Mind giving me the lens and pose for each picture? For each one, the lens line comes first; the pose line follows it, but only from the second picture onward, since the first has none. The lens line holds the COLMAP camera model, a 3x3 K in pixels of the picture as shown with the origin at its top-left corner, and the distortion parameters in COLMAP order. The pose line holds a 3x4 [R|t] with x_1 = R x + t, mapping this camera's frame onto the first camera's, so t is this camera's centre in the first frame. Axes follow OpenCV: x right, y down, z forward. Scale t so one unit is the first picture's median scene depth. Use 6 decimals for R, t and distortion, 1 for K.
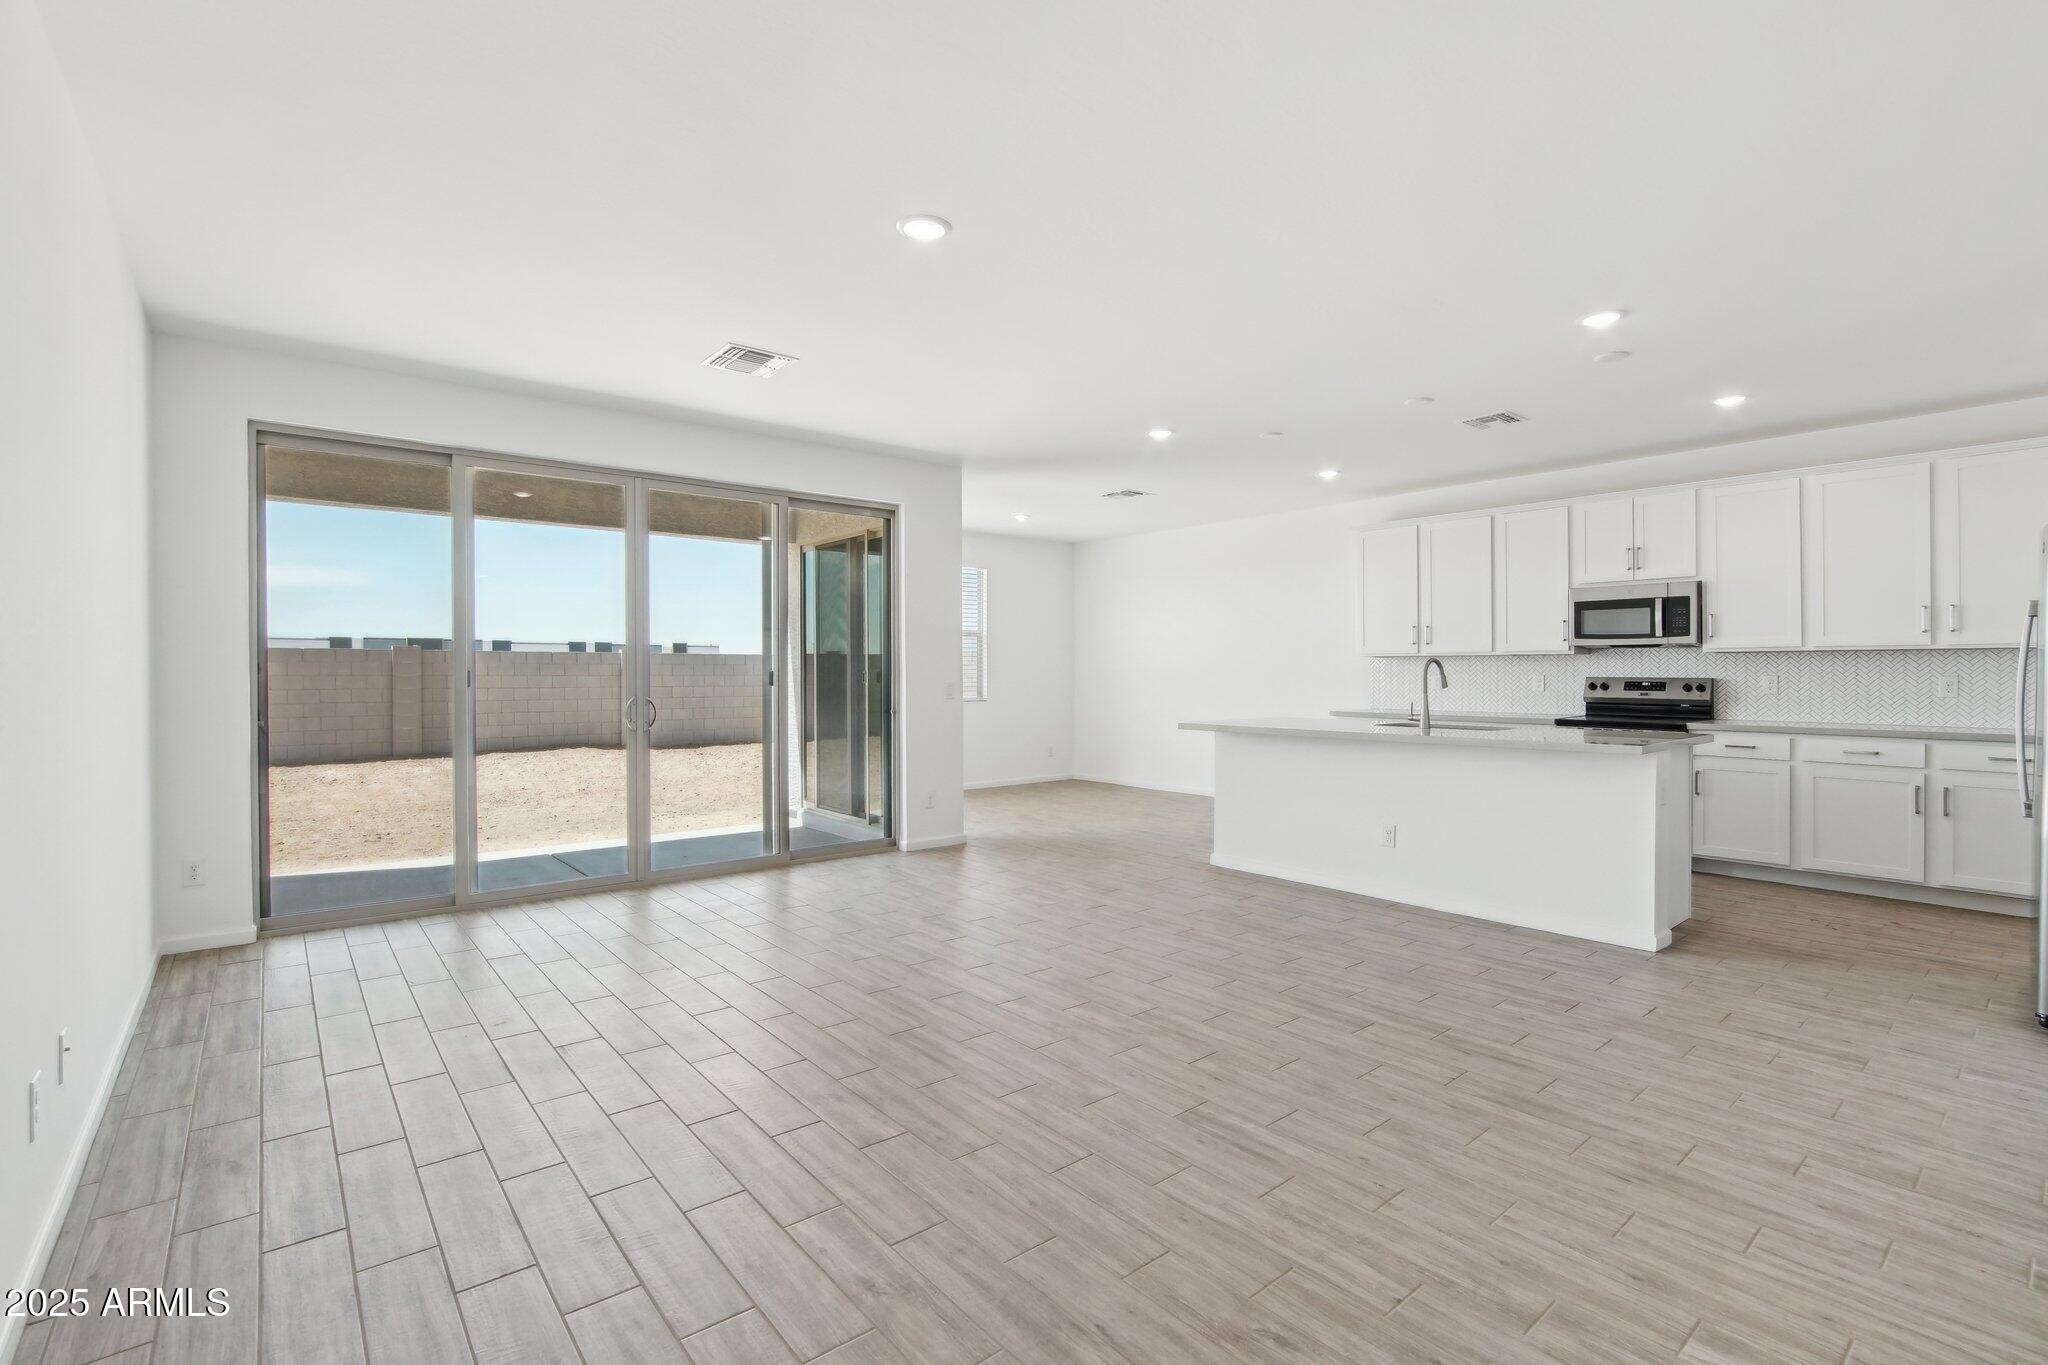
lens RADIAL K [[942.4, 0, 1005.9], [0, 942.4, 664.4], [0, 0, 1]] dist [-0.036437, 0.006165]
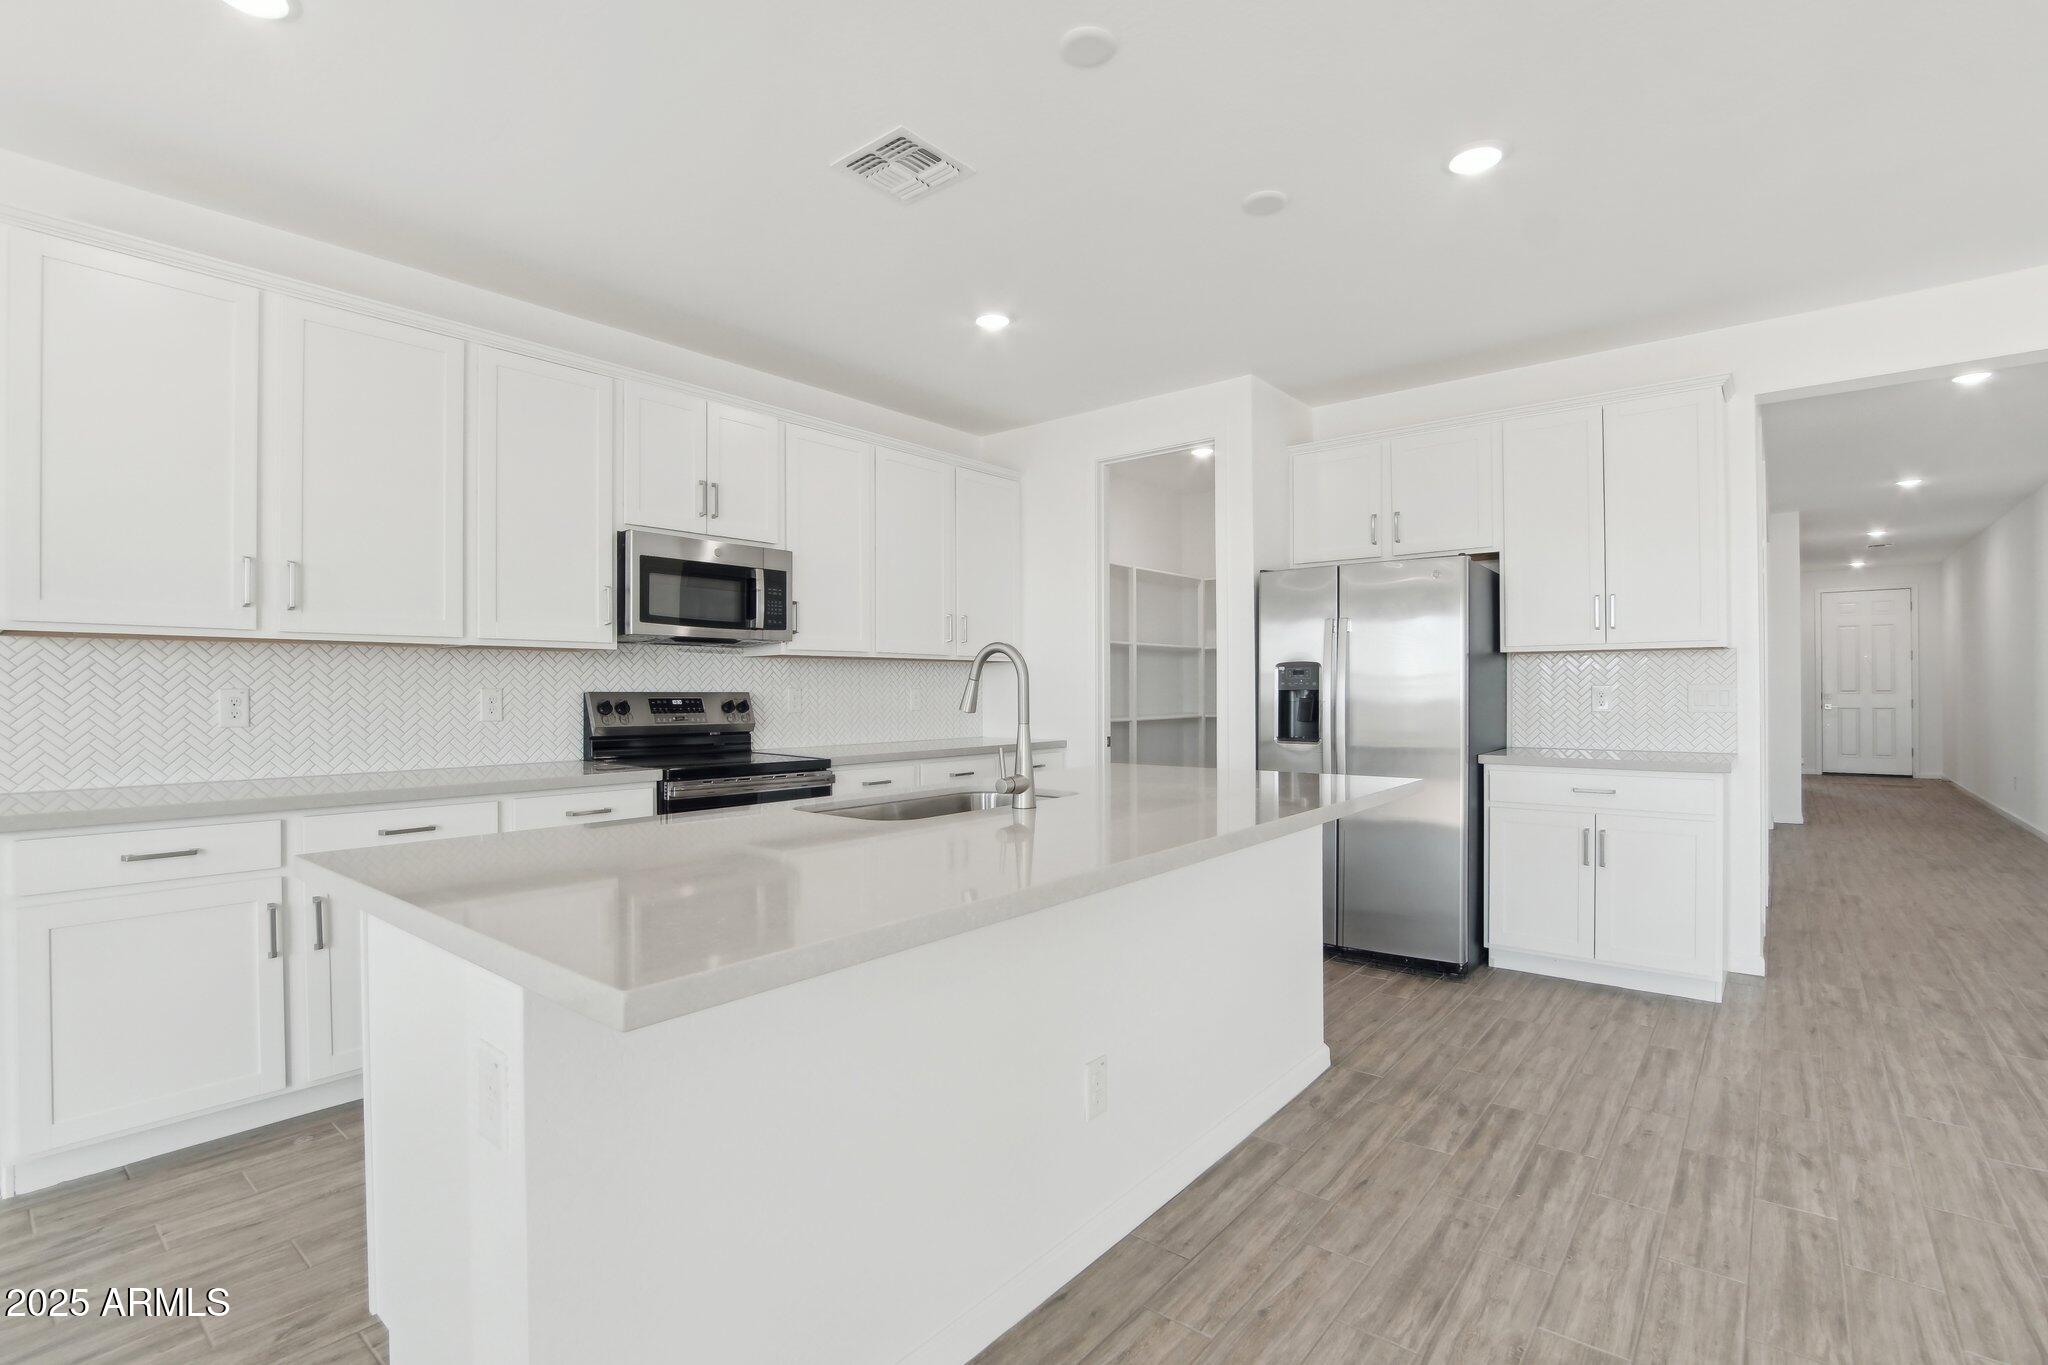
lens RADIAL K [[942.4, 0, 1028.3], [0, 942.4, 687.3], [0, 0, 1]] dist [-0.036437, 0.006165]
pose [[-0.197236, 0.004370, 0.980346, 0.025506], [-0.001811, 0.999987, -0.004822, 0.014668], [-0.980354, -0.002726, -0.197226, 0.968425]]
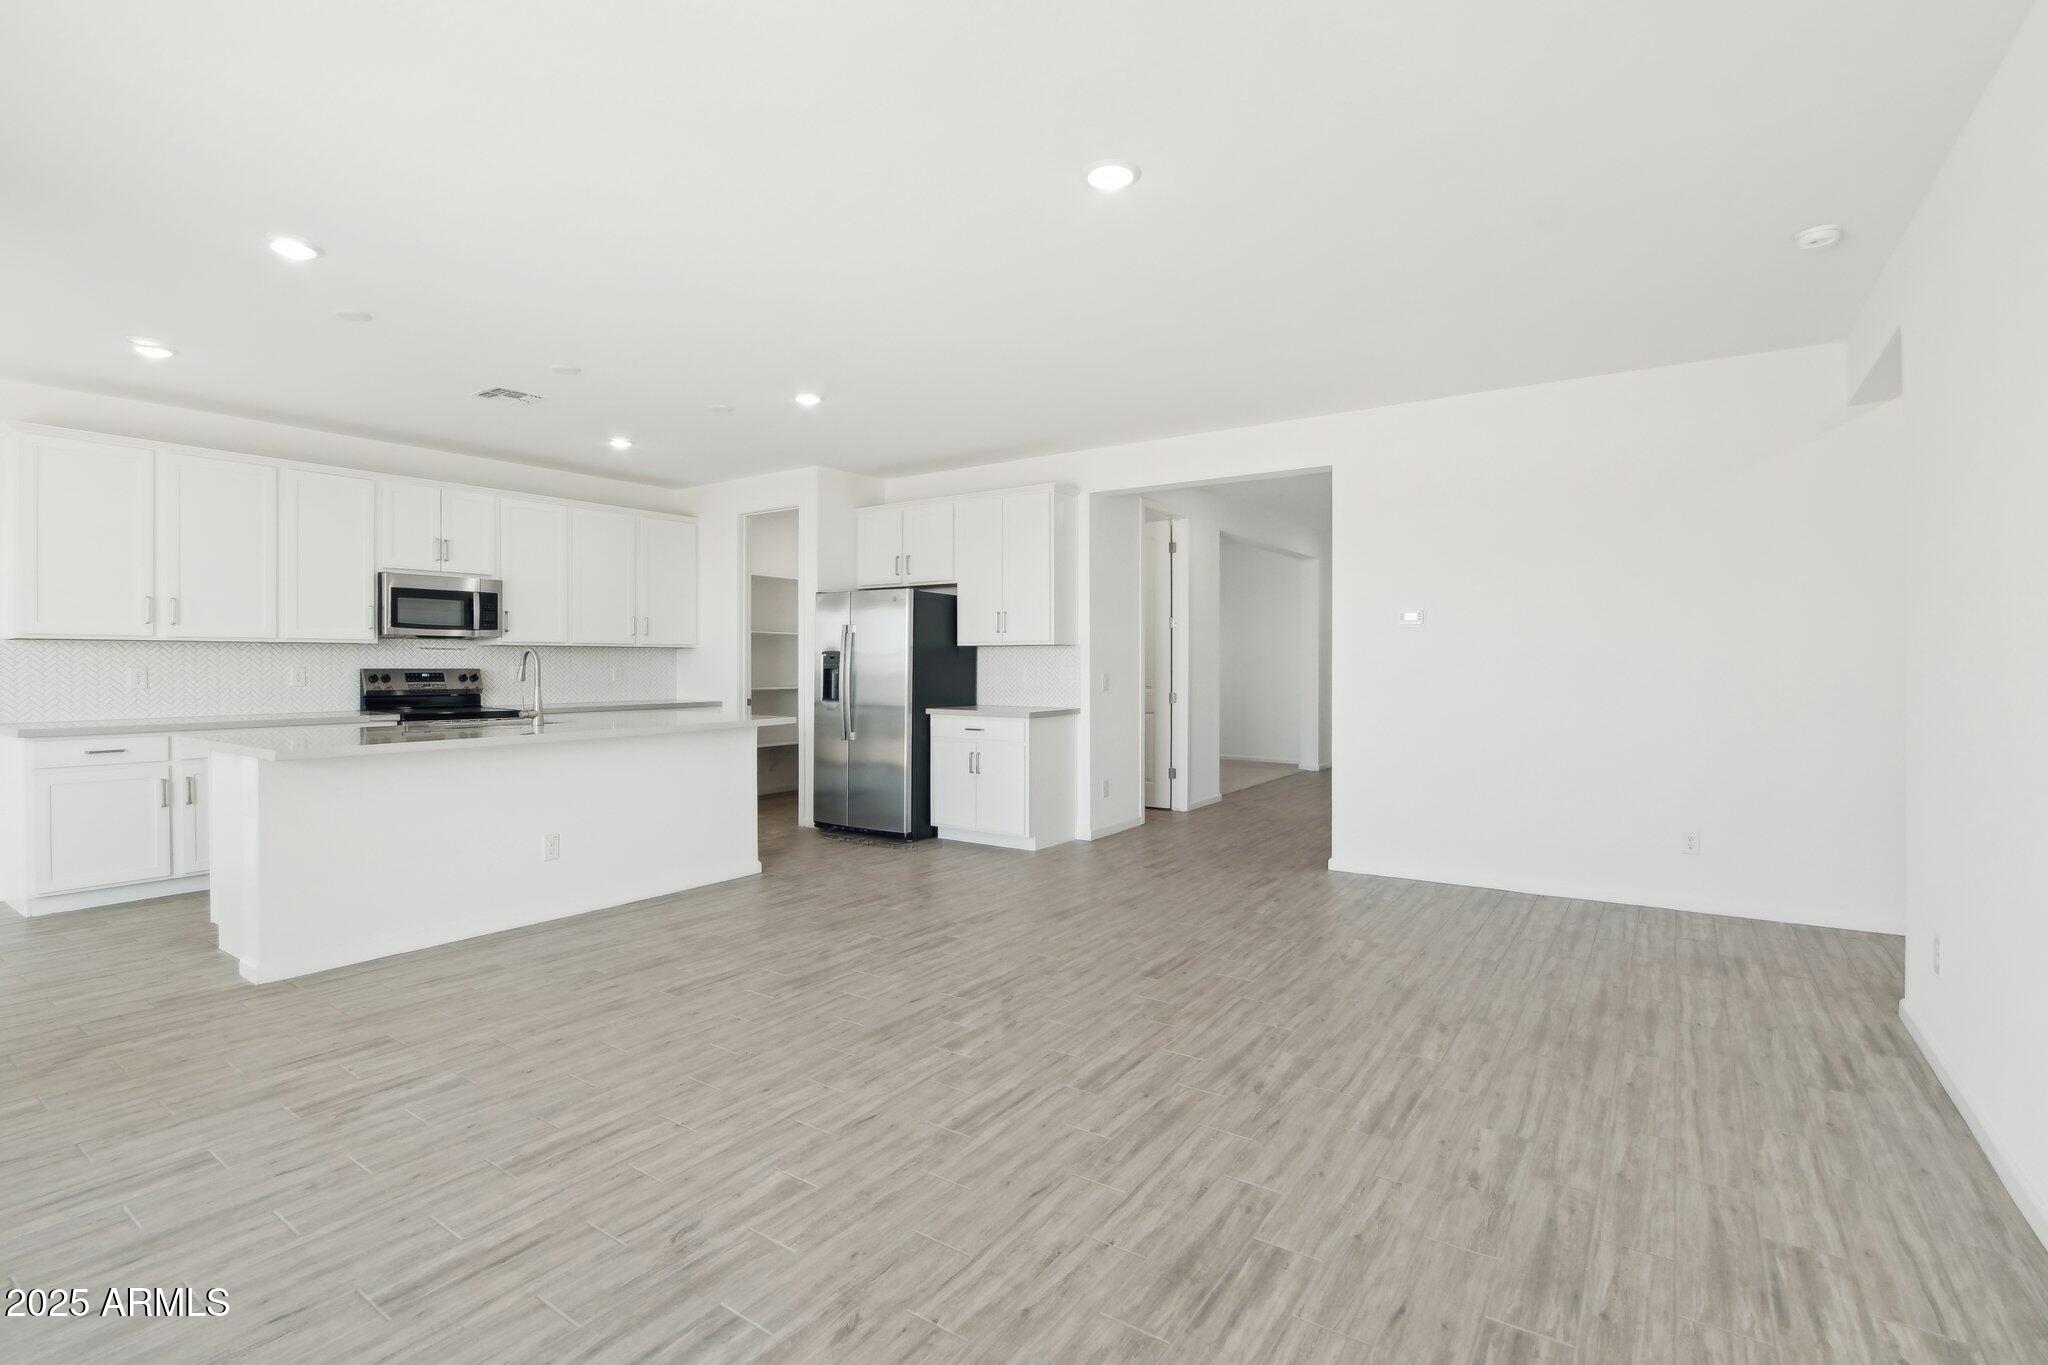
lens RADIAL K [[942.4, 0, 1033.8], [0, 942.4, 670.0], [0, 0, 1]] dist [-0.036437, 0.006165]
pose [[-0.288666, -0.009534, 0.957383, -0.501897], [-0.007207, 0.999944, 0.007785, 0.003563], [-0.957403, -0.004653, -0.288718, 0.715602]]
